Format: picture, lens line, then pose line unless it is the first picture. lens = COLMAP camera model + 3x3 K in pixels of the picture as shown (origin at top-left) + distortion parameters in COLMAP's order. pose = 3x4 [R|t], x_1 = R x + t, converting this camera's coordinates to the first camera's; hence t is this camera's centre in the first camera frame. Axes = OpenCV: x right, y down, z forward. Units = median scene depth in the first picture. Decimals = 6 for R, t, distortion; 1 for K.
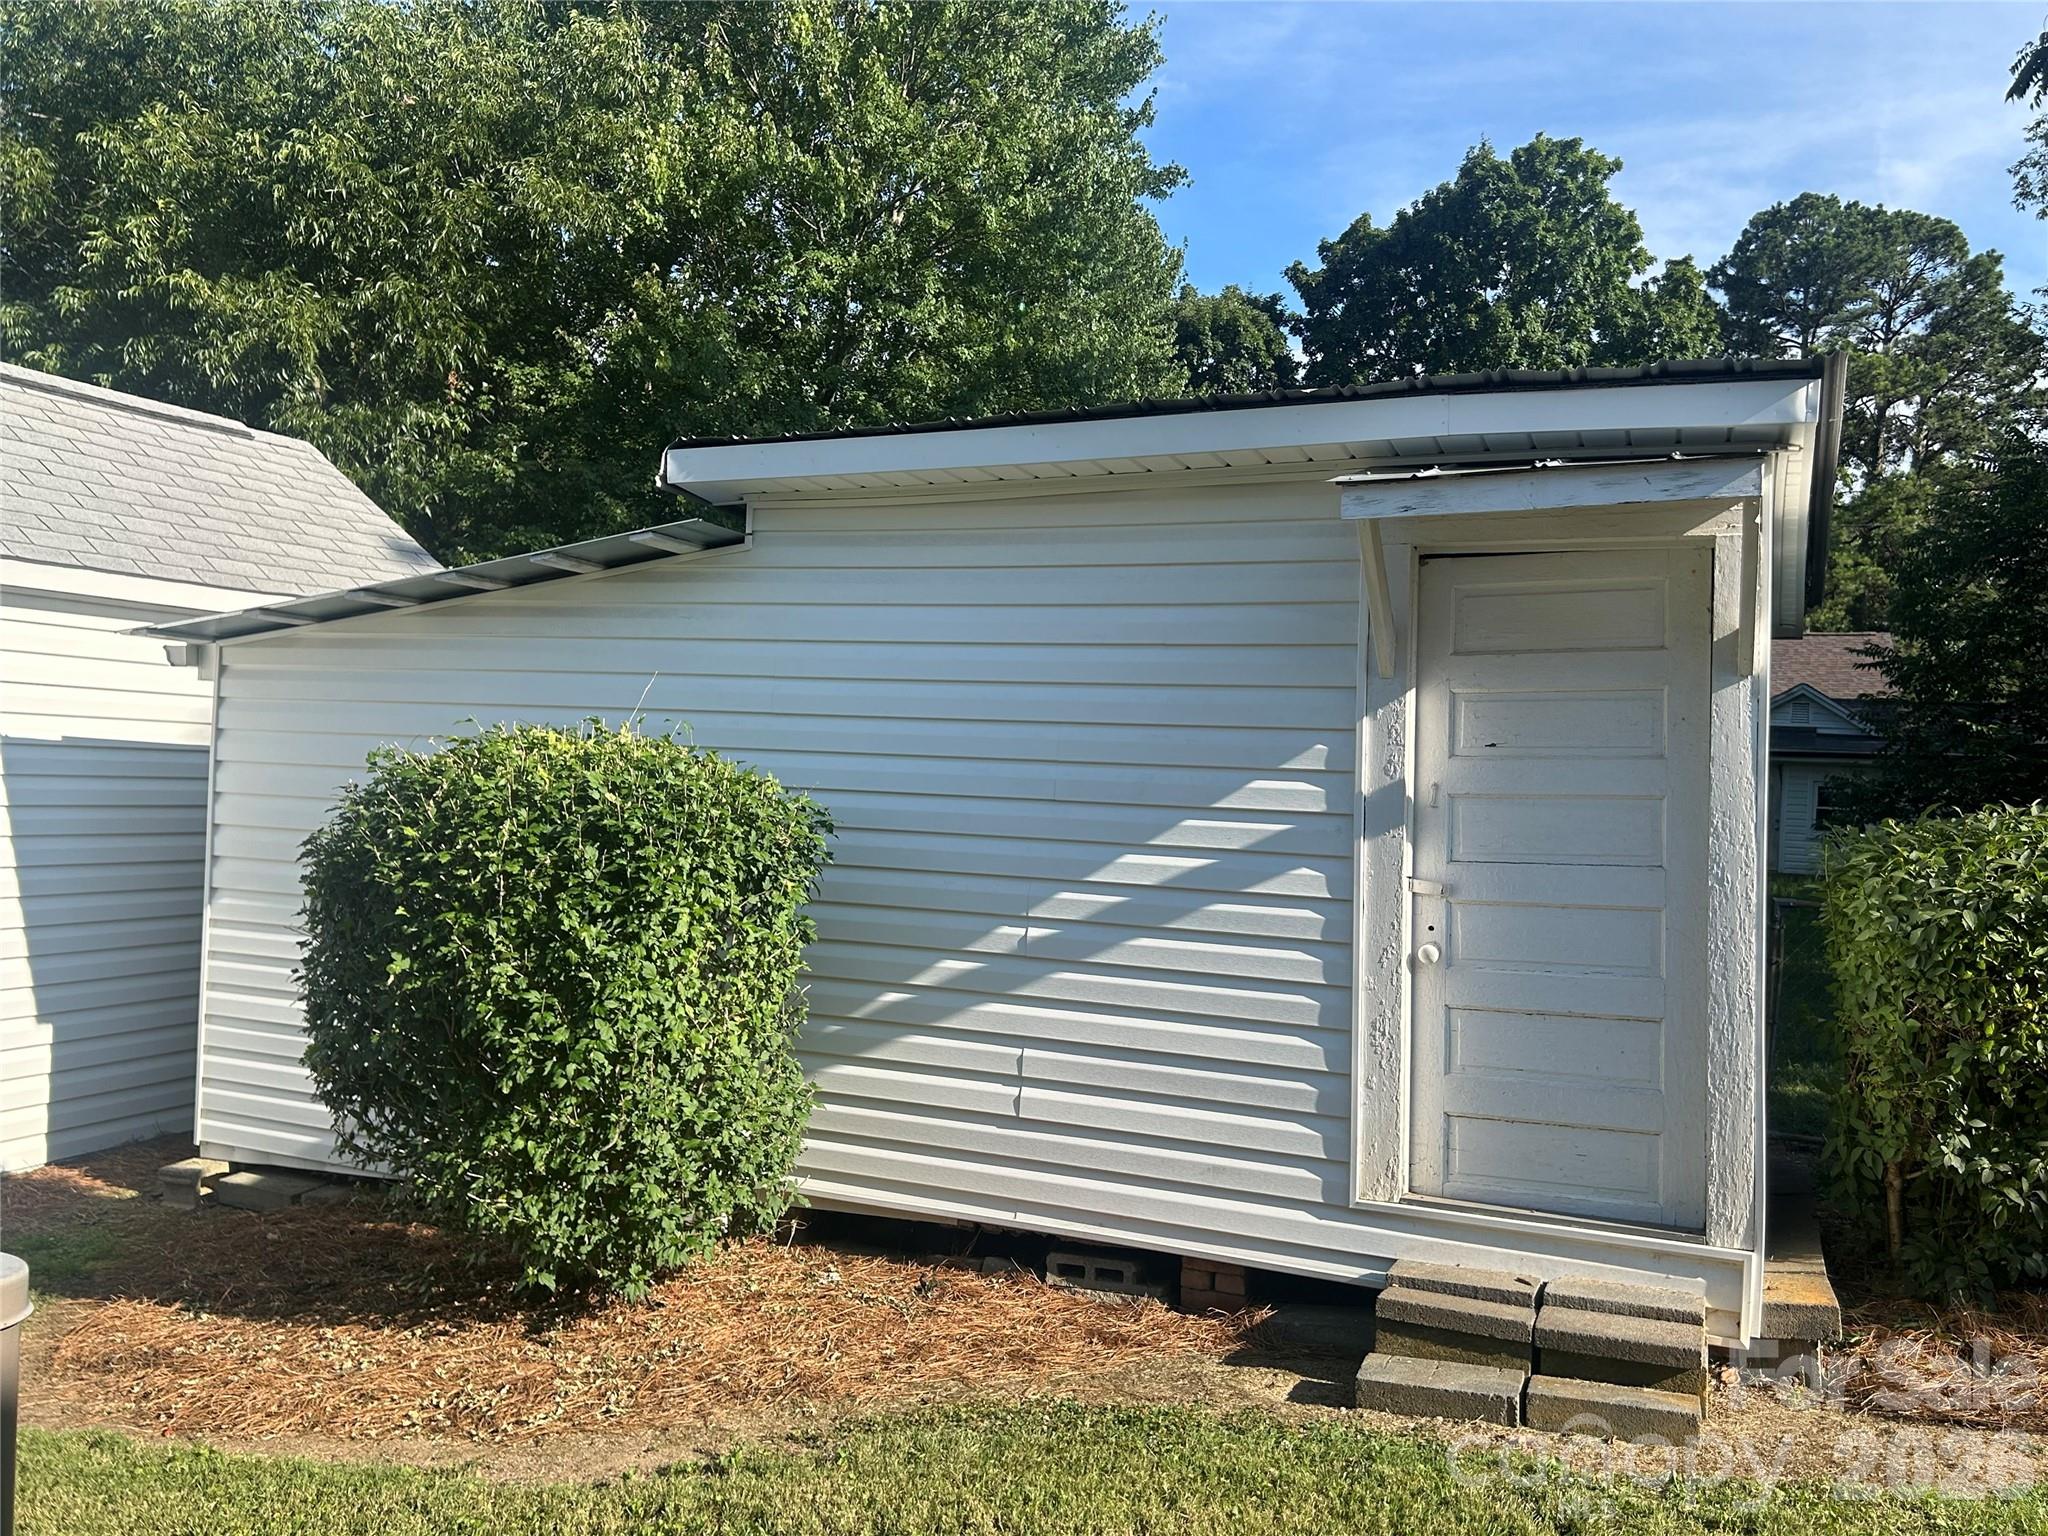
lens RADIAL K [[1672.0, 0, 1019.6], [0, 1672.0, 759.9], [0, 0, 1]] dist [0.070262, -0.099651]
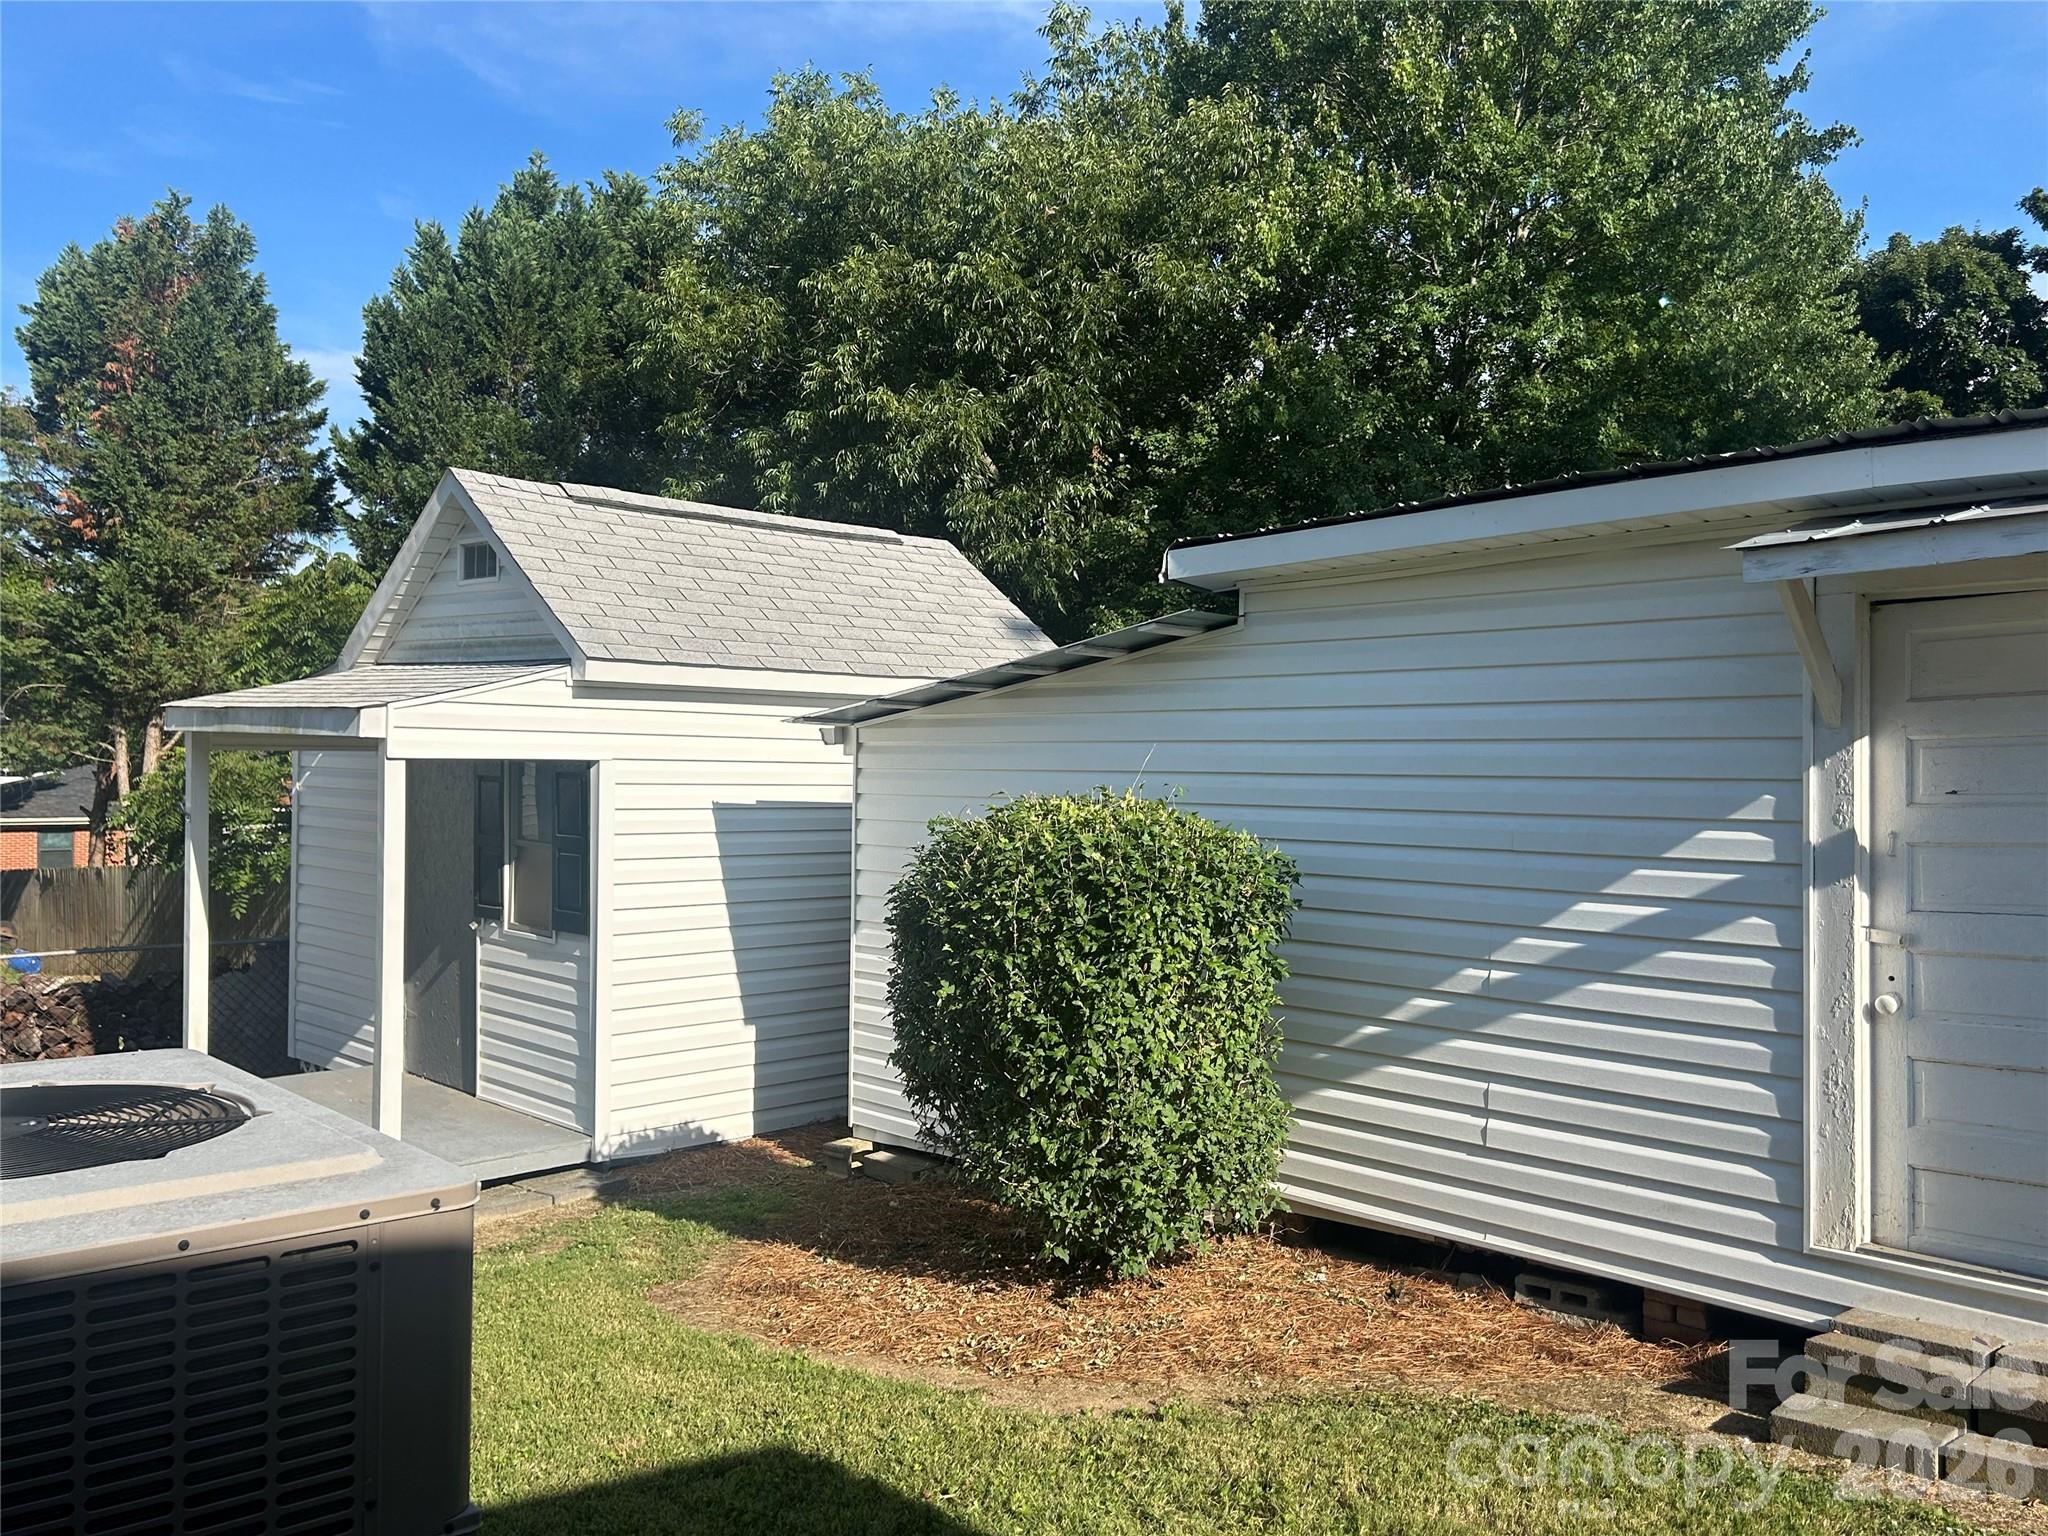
lens RADIAL K [[1672.0, 0, 1024.8], [0, 1672.0, 765.9], [0, 0, 1]] dist [0.070262, -0.099651]
pose [[0.918137, -0.031486, -0.395010, 0.161734], [0.029680, 0.999502, -0.010683, -0.027557], [0.395150, -0.001915, 0.918615, -0.109095]]
